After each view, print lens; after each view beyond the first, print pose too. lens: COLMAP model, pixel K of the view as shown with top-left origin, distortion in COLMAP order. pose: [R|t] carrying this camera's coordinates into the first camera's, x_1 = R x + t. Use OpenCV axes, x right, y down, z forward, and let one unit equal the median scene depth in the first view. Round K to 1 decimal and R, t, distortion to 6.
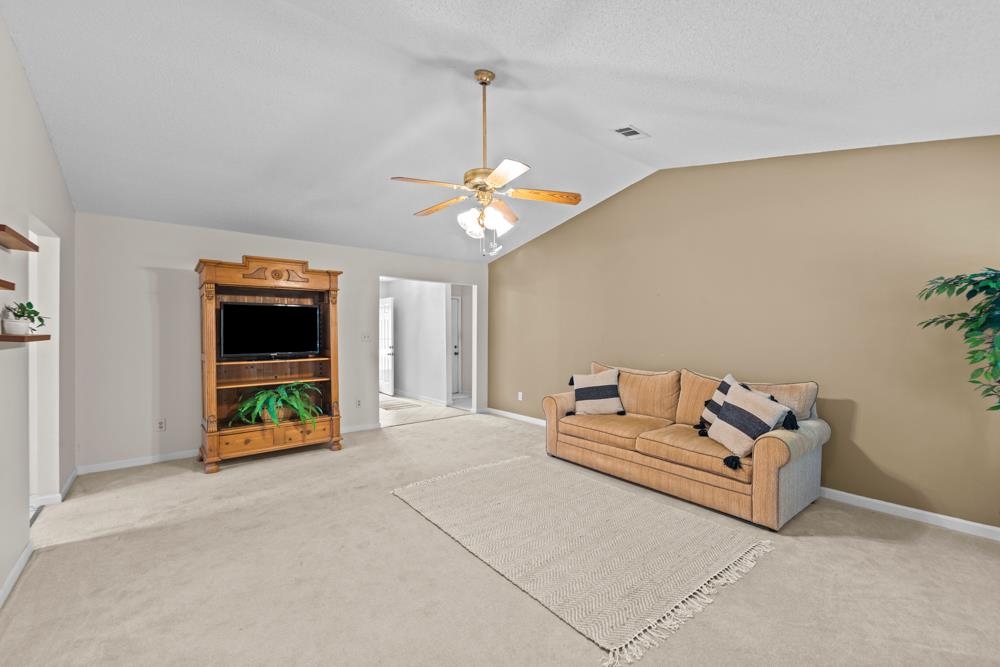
lens RADIAL K [[415.9, 0, 498.2], [0, 415.9, 335.7], [0, 0, 1]] dist [0.001639, 0.000057]
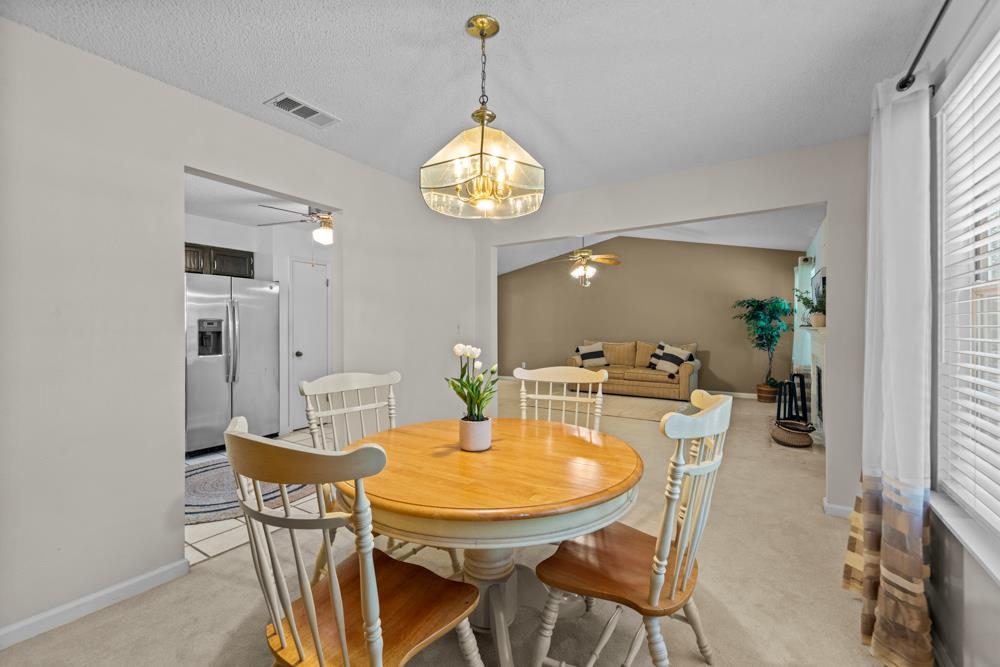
lens RADIAL K [[412.4, 0, 504.3], [0, 412.4, 329.1], [0, 0, 1]] dist [-0.000643, -0.000002]
pose [[0.945191, -0.004070, 0.326494, -0.975736], [0.006913, 0.999948, -0.007548, 0.043329], [-0.326446, 0.009391, 0.945169, -0.804062]]
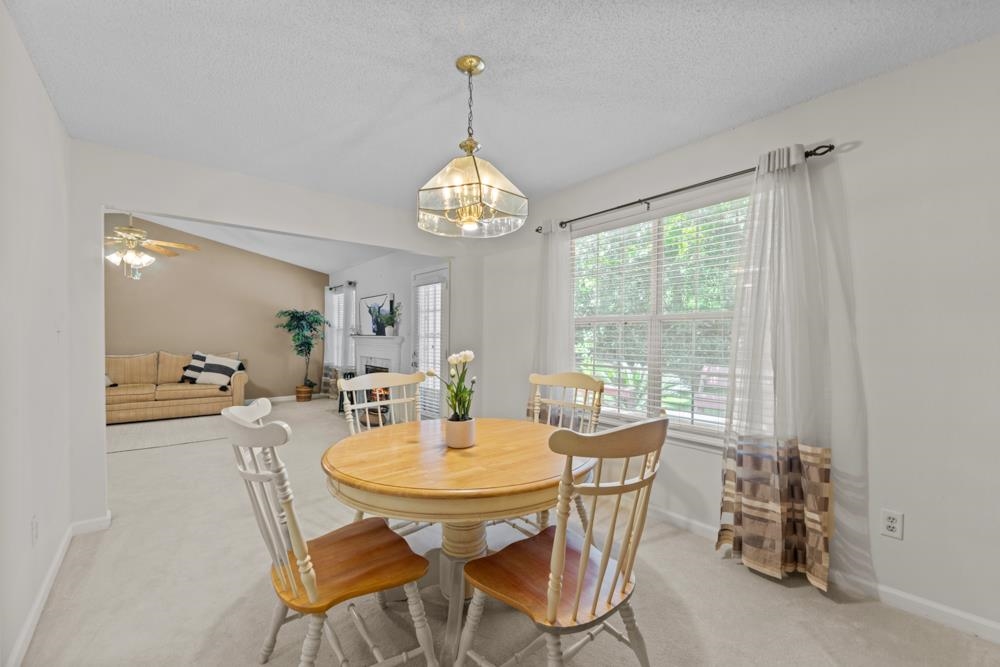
lens RADIAL K [[405.1, 0, 500.8], [0, 405.1, 343.1], [0, 0, 1]] dist [-0.000330, -0.000085]
pose [[-0.026057, -0.016849, 0.999518, -1.404133], [0.006668, 0.999833, 0.017028, 0.038034], [-0.999638, 0.007109, -0.025940, -0.344832]]
